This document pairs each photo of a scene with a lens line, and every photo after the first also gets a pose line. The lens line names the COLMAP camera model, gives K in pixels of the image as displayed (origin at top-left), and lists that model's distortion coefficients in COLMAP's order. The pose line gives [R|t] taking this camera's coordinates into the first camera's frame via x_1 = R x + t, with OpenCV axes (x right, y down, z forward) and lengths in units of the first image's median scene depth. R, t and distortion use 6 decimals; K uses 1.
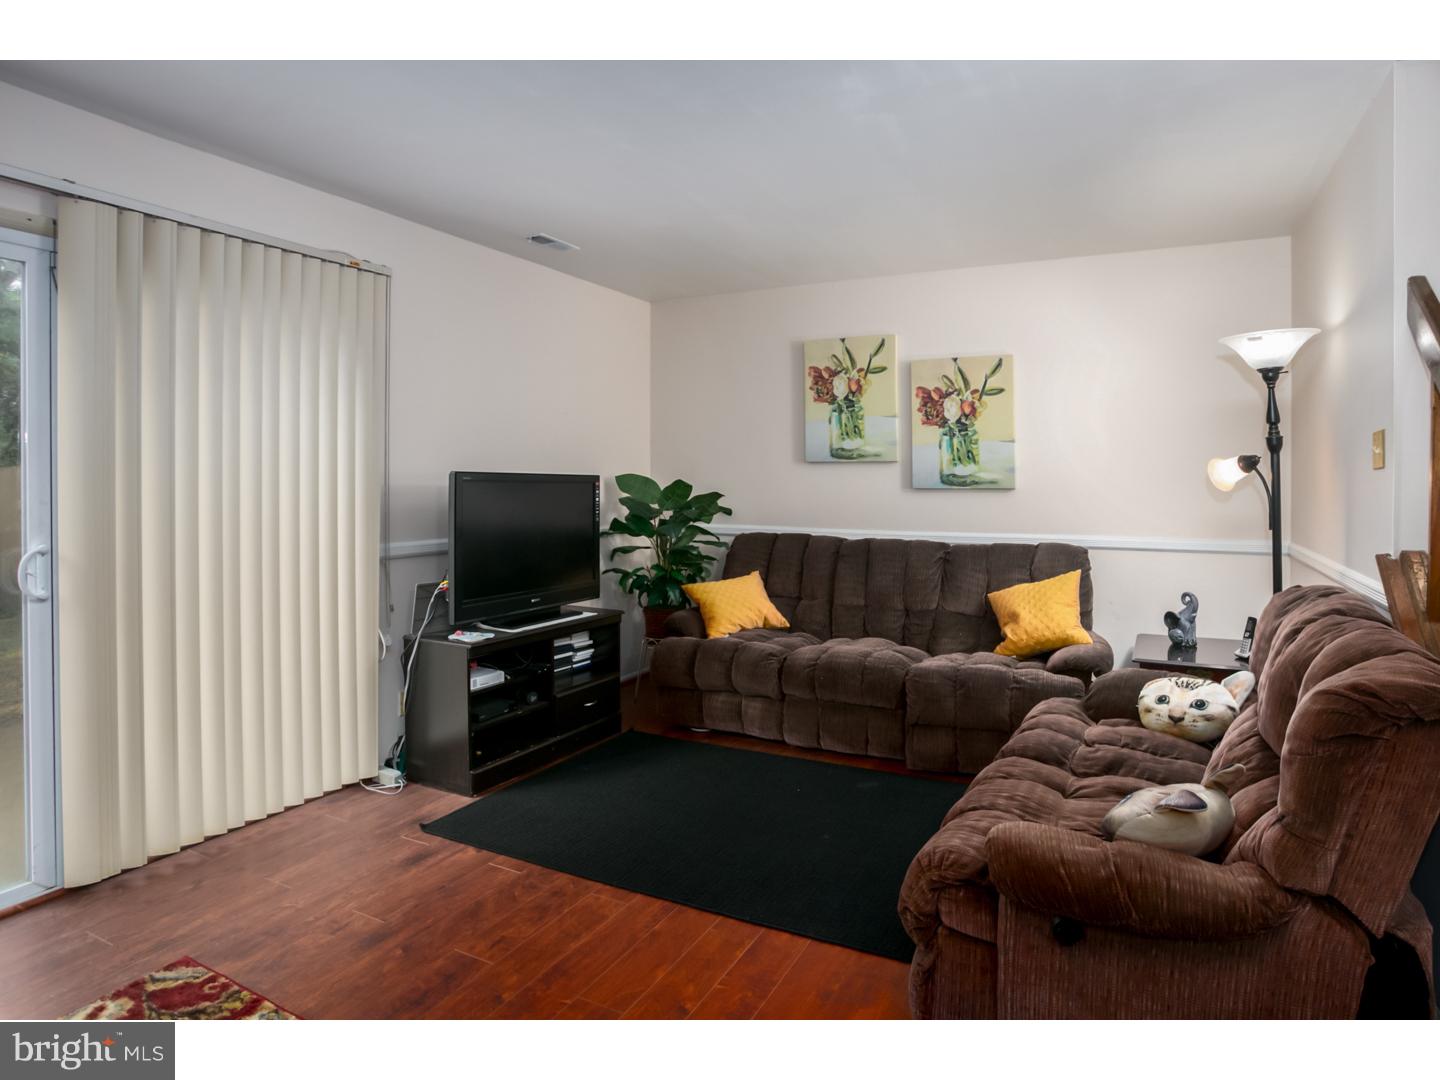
lens RADIAL K [[831.8, 0, 722.2], [0, 831.8, 495.8], [0, 0, 1]] dist [-0.001837, -0.000321]
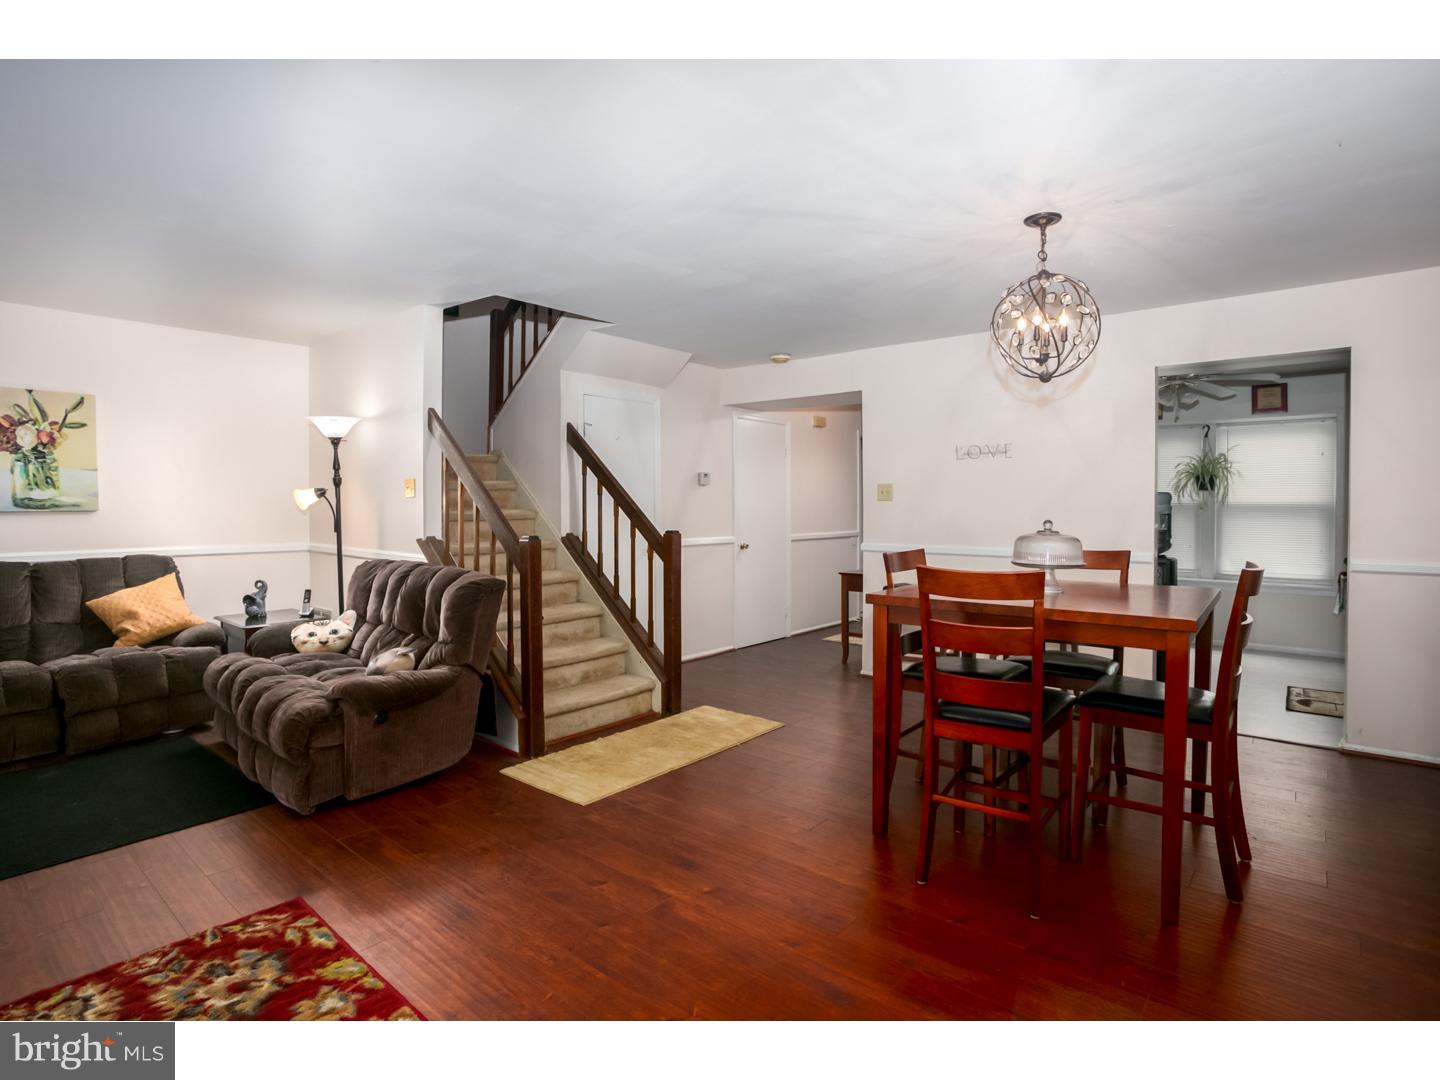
lens RADIAL K [[824.4, 0, 720.0], [0, 824.4, 540.0], [0, 0, 1]] dist [-0.001131, -0.000407]
pose [[0.281638, -0.044092, 0.958507, -0.518910], [0.019409, 0.999001, 0.040252, 0.002846], [-0.959324, 0.007267, 0.282212, -0.162933]]
